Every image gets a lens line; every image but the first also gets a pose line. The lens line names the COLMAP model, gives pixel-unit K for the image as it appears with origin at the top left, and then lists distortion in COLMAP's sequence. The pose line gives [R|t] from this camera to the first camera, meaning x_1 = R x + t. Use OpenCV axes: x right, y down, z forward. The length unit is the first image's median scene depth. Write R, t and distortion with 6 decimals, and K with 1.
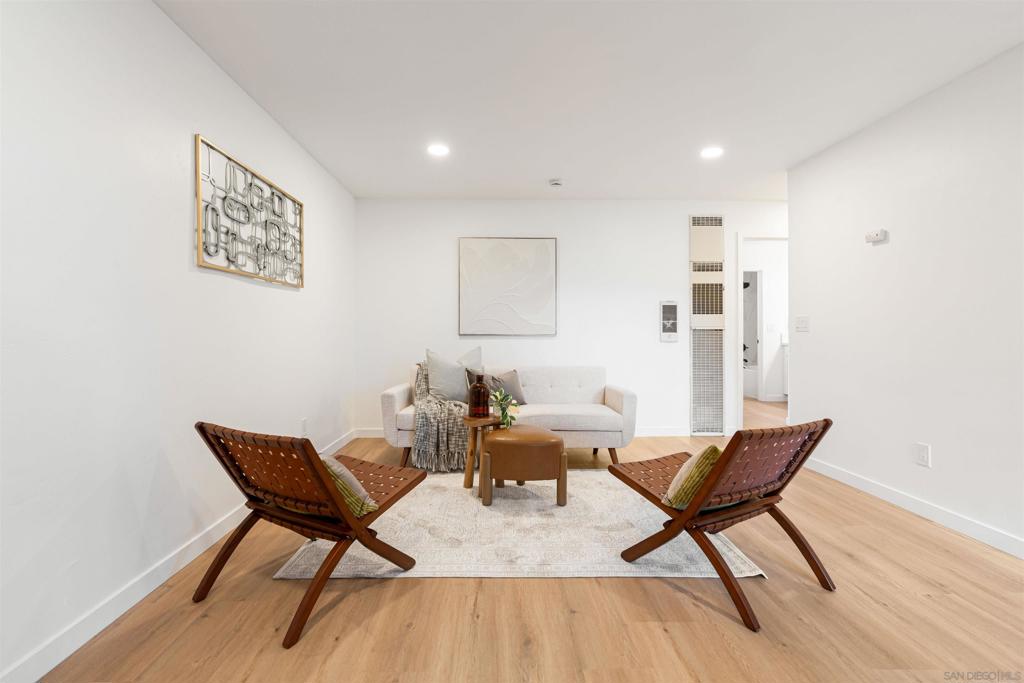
lens RADIAL K [[469.5, 0, 502.5], [0, 469.5, 327.8], [0, 0, 1]] dist [-0.010593, 0.007124]
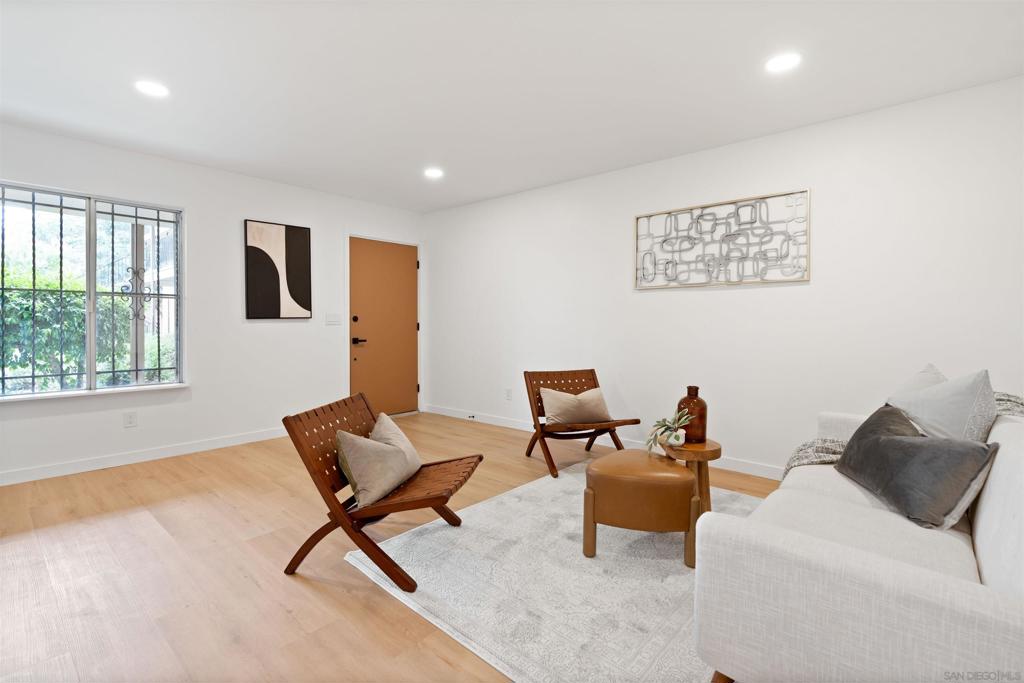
lens RADIAL K [[469.5, 0, 502.5], [0, 469.5, 327.8], [0, 0, 1]] dist [-0.010593, 0.007124]
pose [[-0.678004, 0.007101, -0.735024, 0.782160], [-0.000033, 0.999953, 0.009690, -0.002513], [0.735058, 0.006594, -0.677972, 1.409508]]
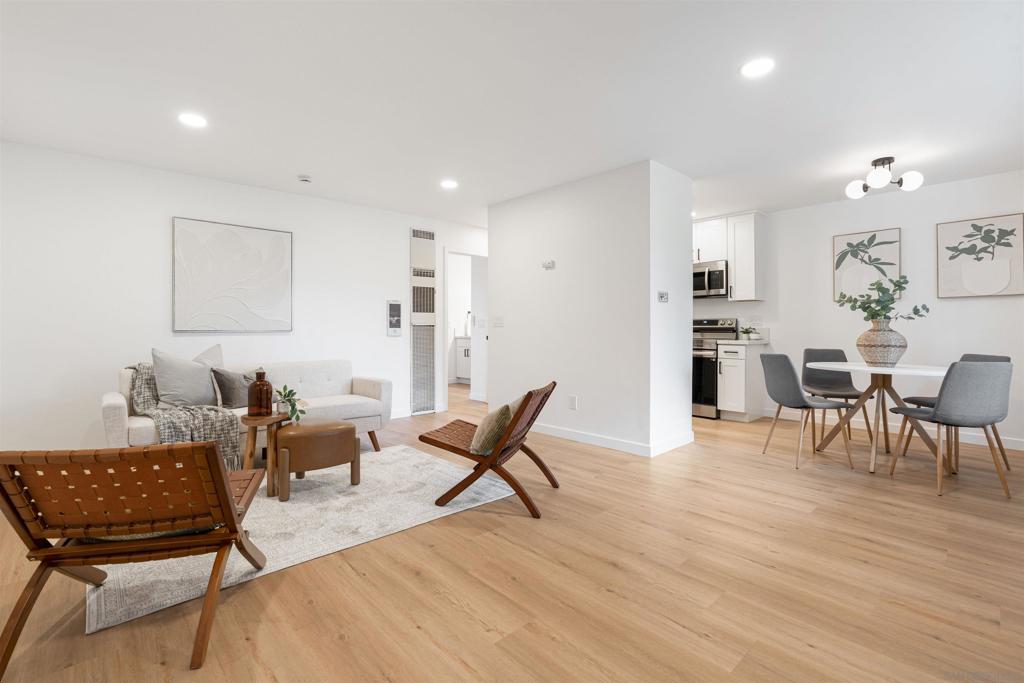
lens RADIAL K [[469.5, 0, 502.5], [0, 469.5, 327.8], [0, 0, 1]] dist [-0.010593, 0.007124]
pose [[0.747624, -0.002598, 0.664117, -0.343699], [-0.003307, 0.999965, 0.007636, 0.000596], [-0.664114, -0.007905, 0.747590, -0.049584]]
